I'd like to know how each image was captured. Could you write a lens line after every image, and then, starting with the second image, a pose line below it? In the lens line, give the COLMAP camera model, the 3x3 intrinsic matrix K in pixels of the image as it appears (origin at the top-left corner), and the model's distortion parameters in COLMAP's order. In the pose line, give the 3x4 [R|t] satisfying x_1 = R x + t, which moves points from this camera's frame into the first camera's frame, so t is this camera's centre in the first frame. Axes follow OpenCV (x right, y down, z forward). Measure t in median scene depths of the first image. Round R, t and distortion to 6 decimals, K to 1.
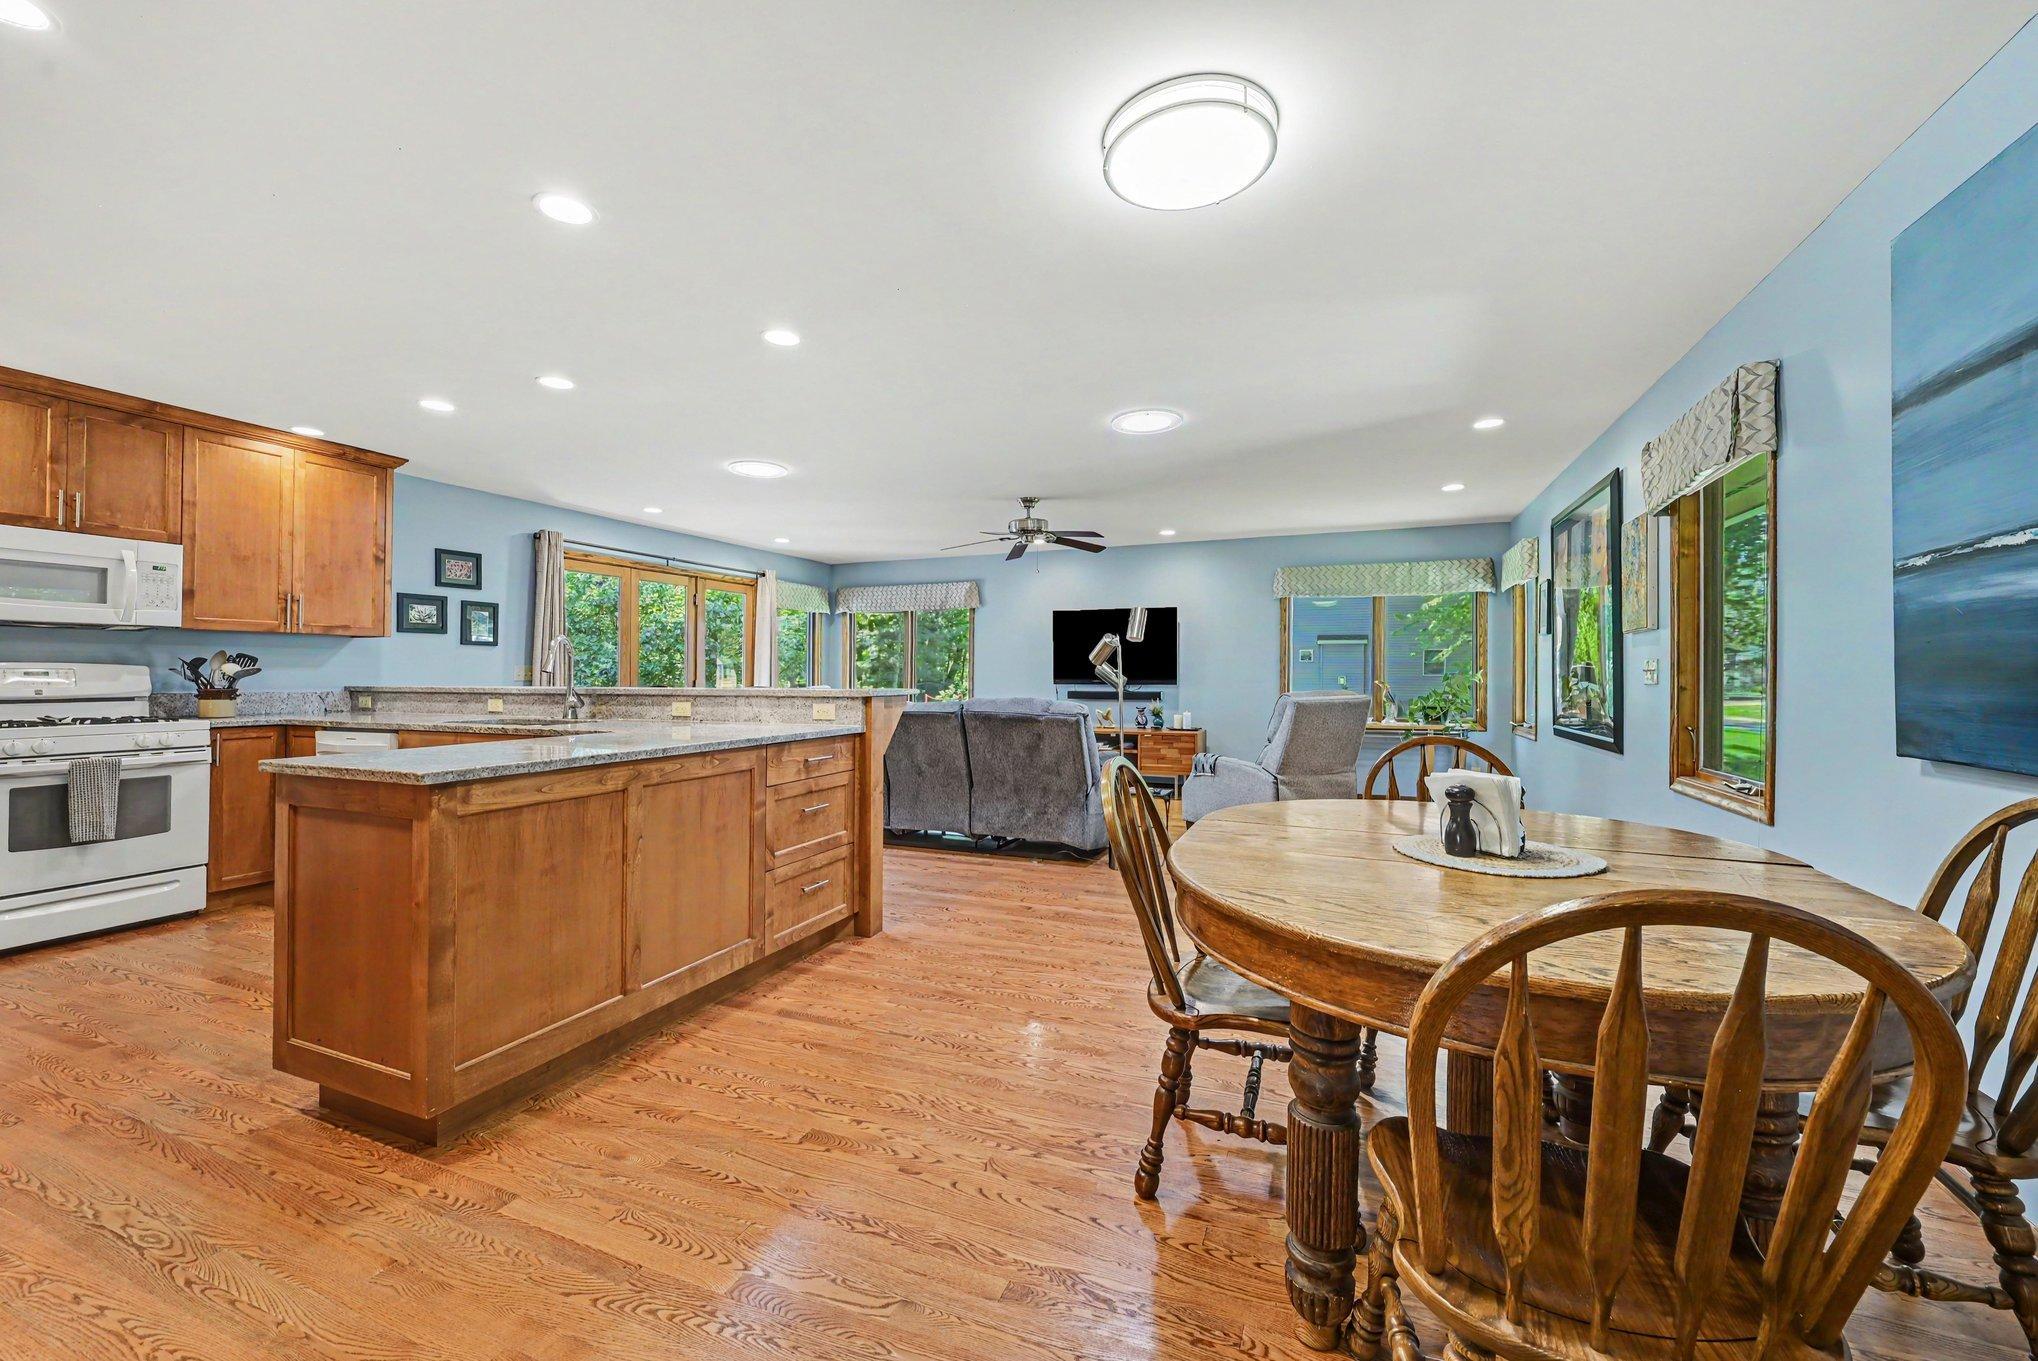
lens RADIAL K [[806.2, 0, 1026.5], [0, 806.2, 673.6], [0, 0, 1]] dist [-0.007224, 0.000005]
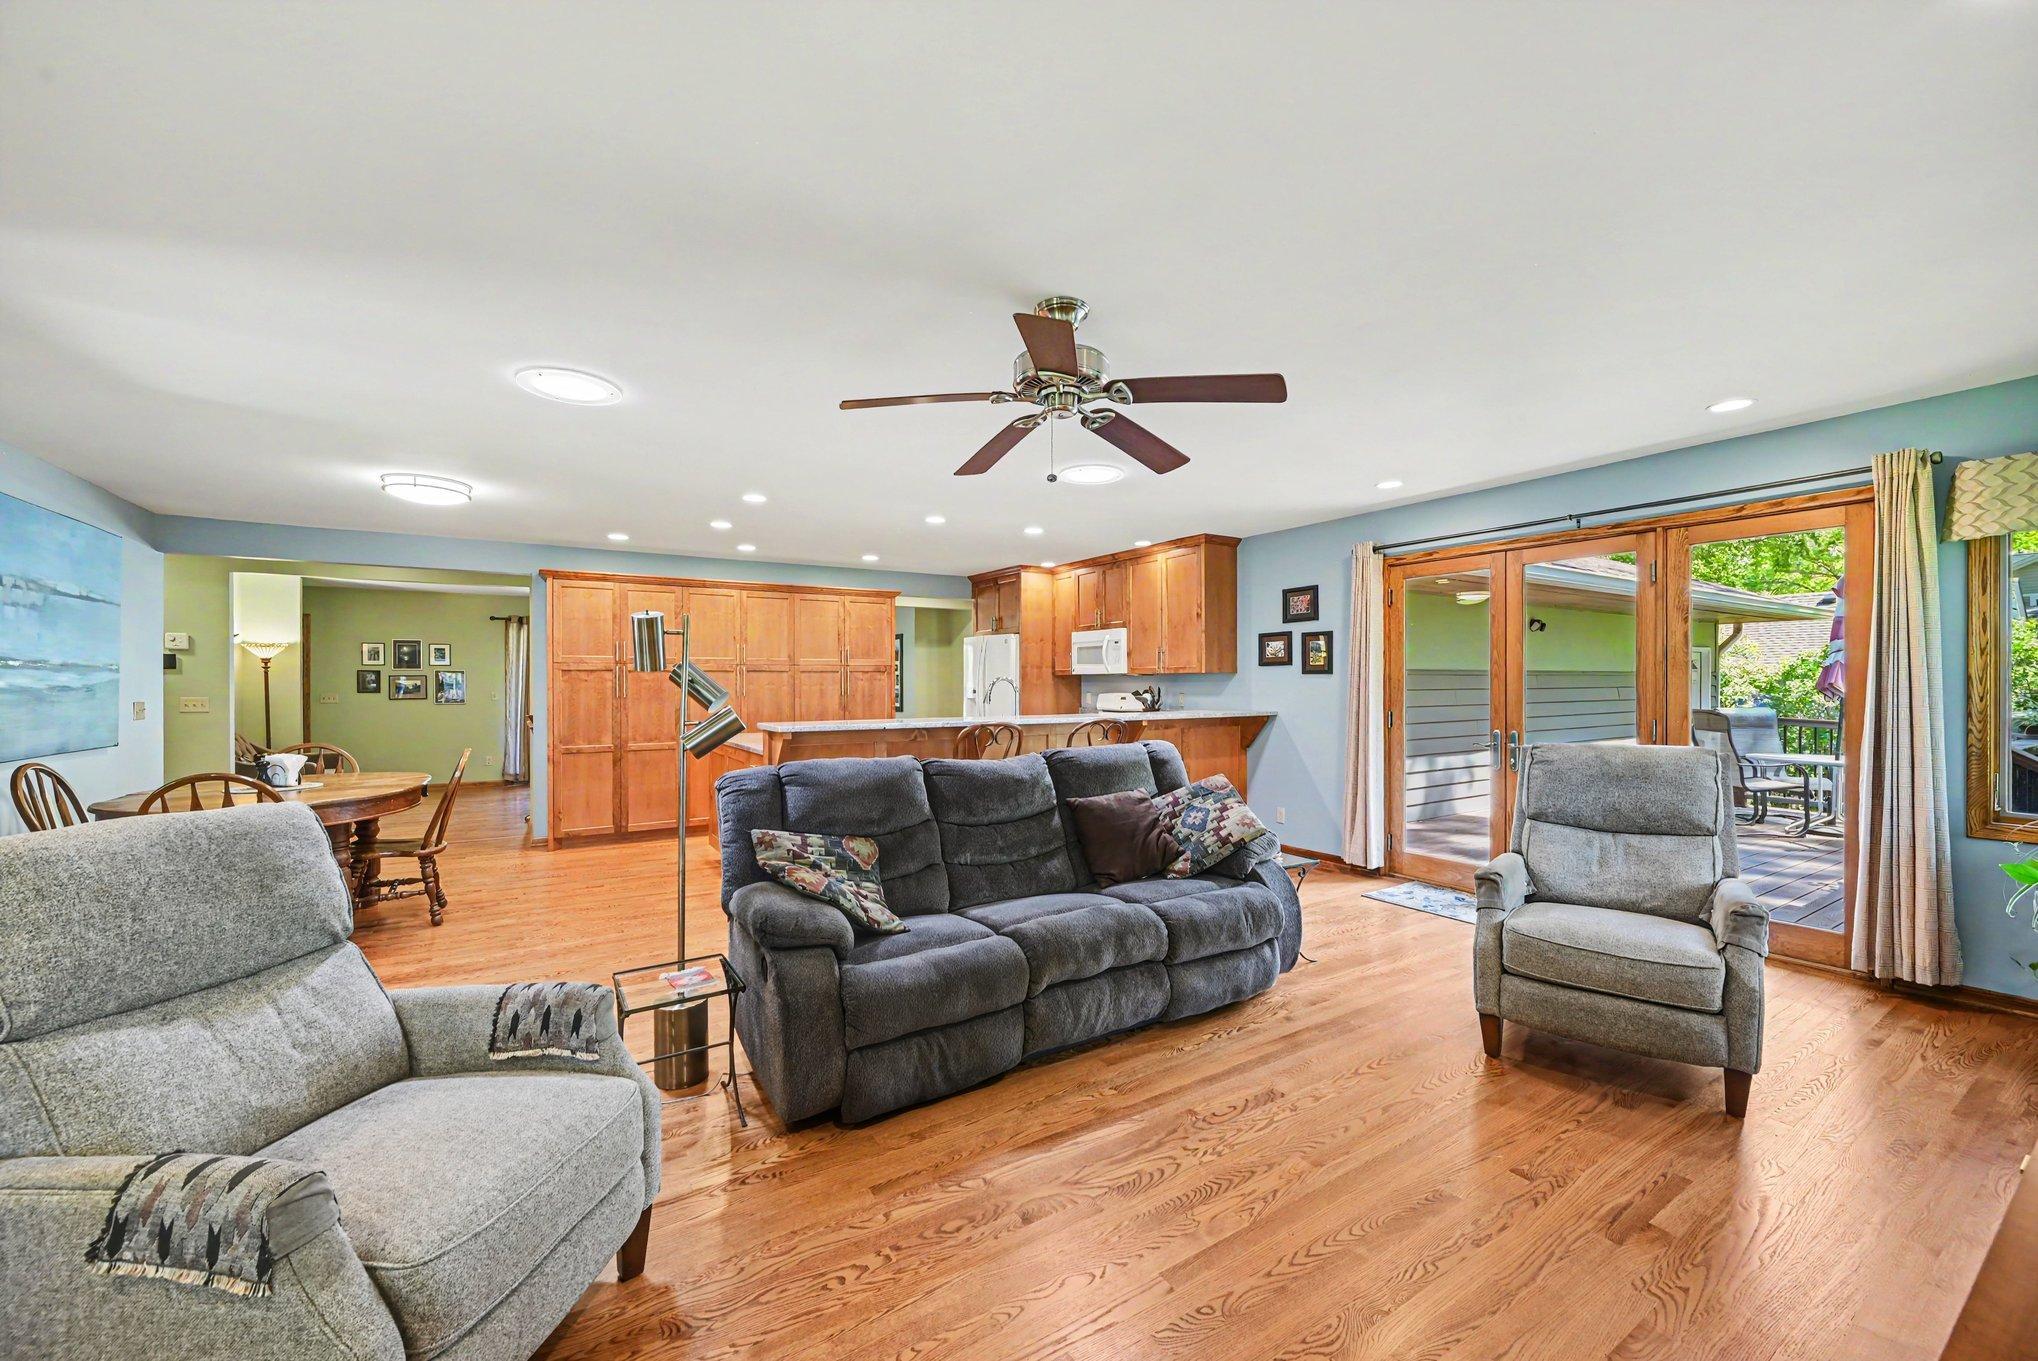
lens RADIAL K [[806.2, 0, 1022.4], [0, 806.2, 676.6], [0, 0, 1]] dist [-0.007224, 0.000005]
pose [[-0.586155, -0.006386, -0.810173, 0.545538], [0.005664, 0.999912, -0.011980, -0.031456], [0.810179, -0.011611, -0.586068, 1.890130]]
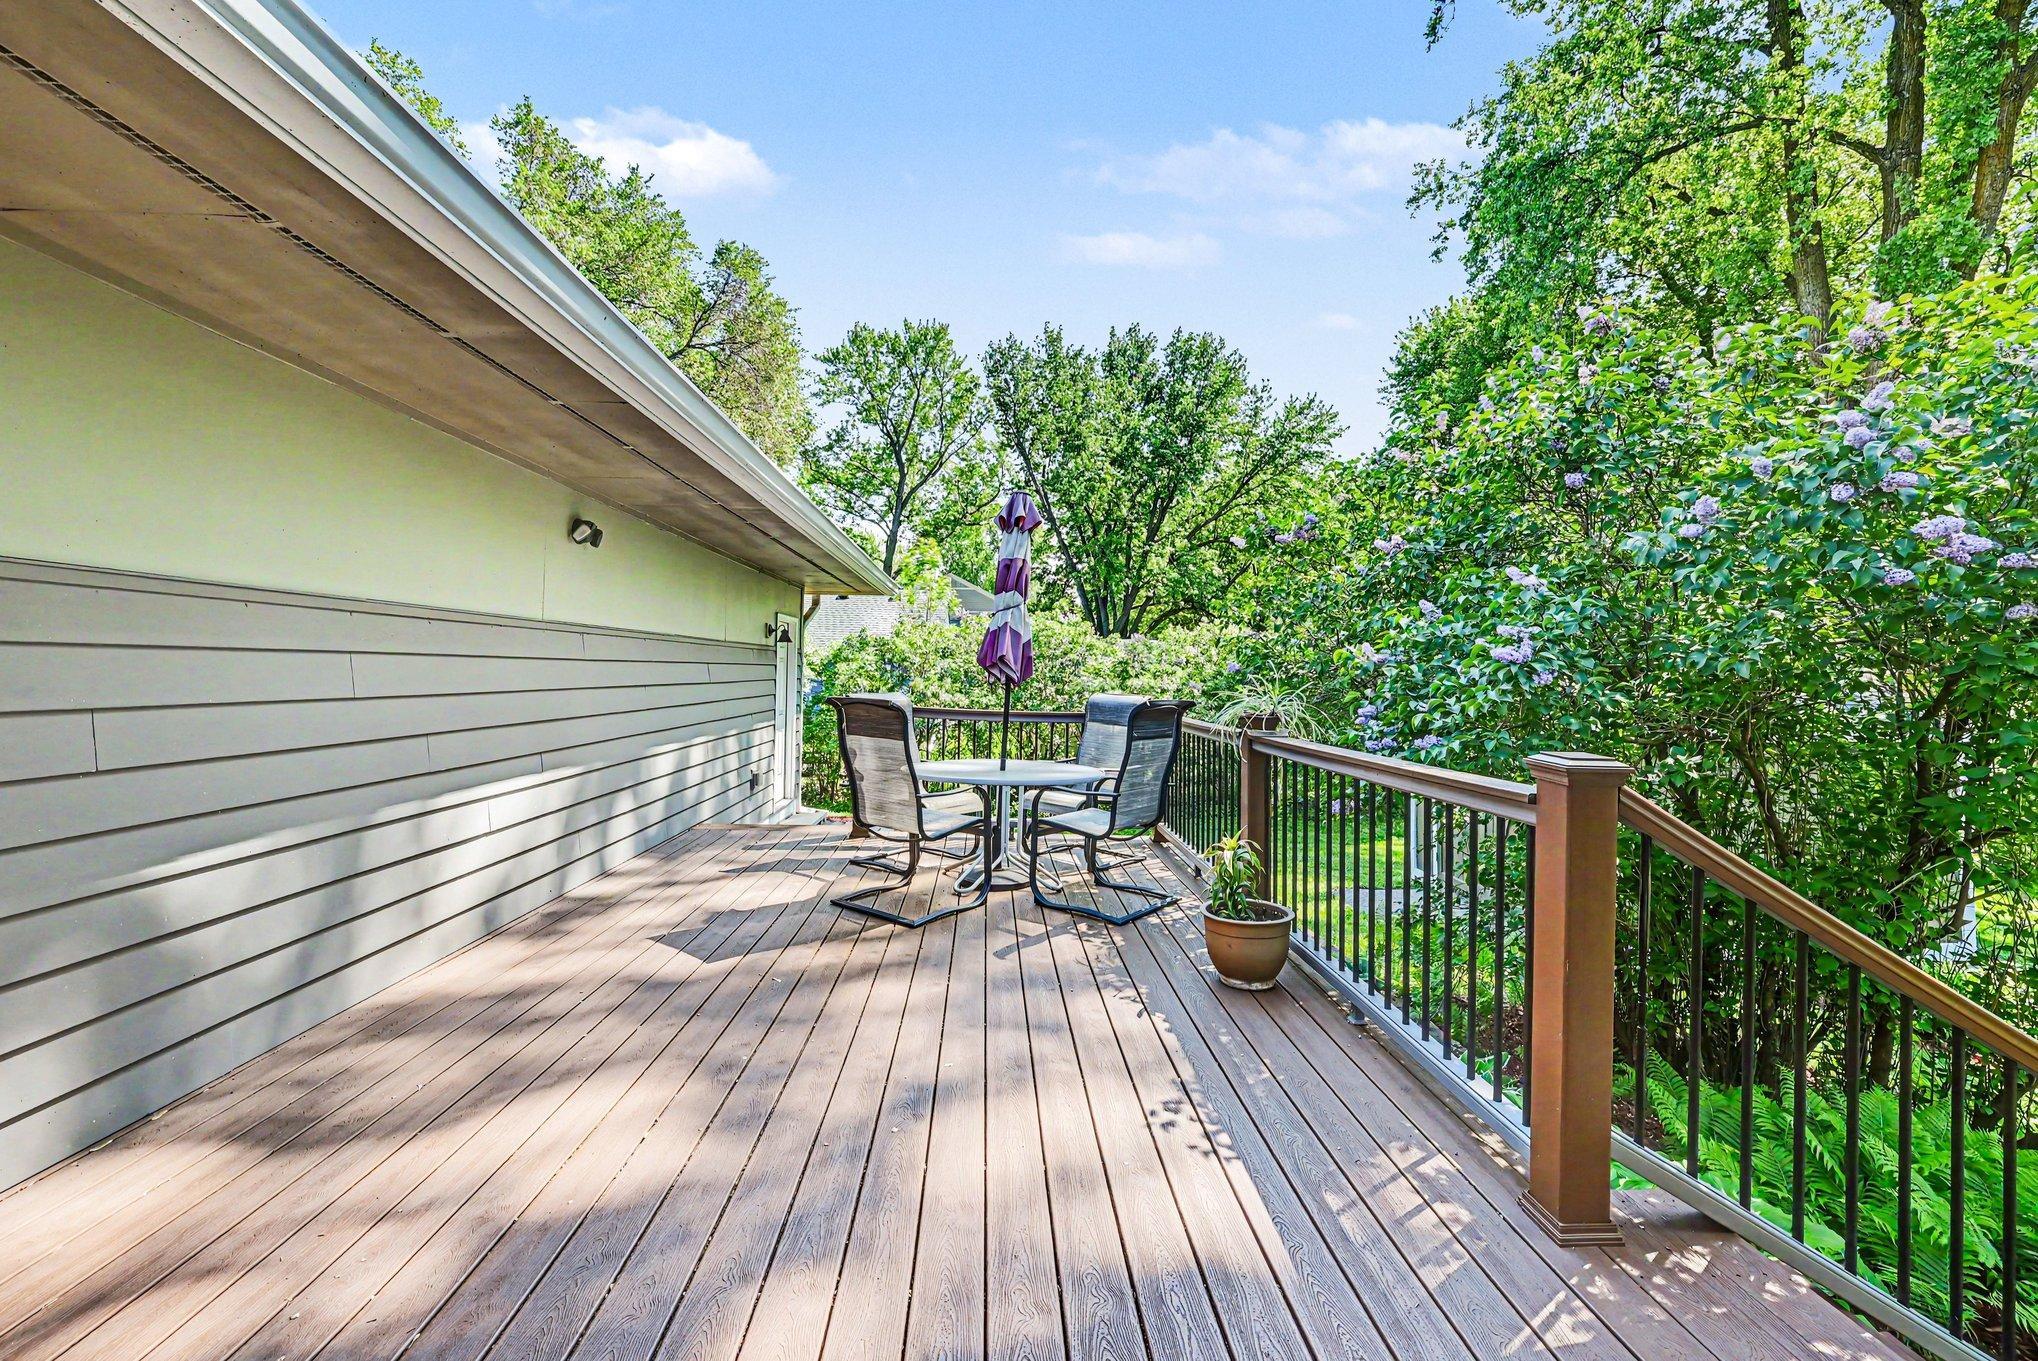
lens RADIAL K [[806.2, 0, 1016.2], [0, 806.2, 673.5], [0, 0, 1]] dist [-0.007224, 0.000005]
pose [[0.411541, 0.003586, -0.911384, -0.877803], [-0.003032, 0.999992, 0.002565, -0.003002], [0.911386, 0.001708, 0.411549, 1.825866]]
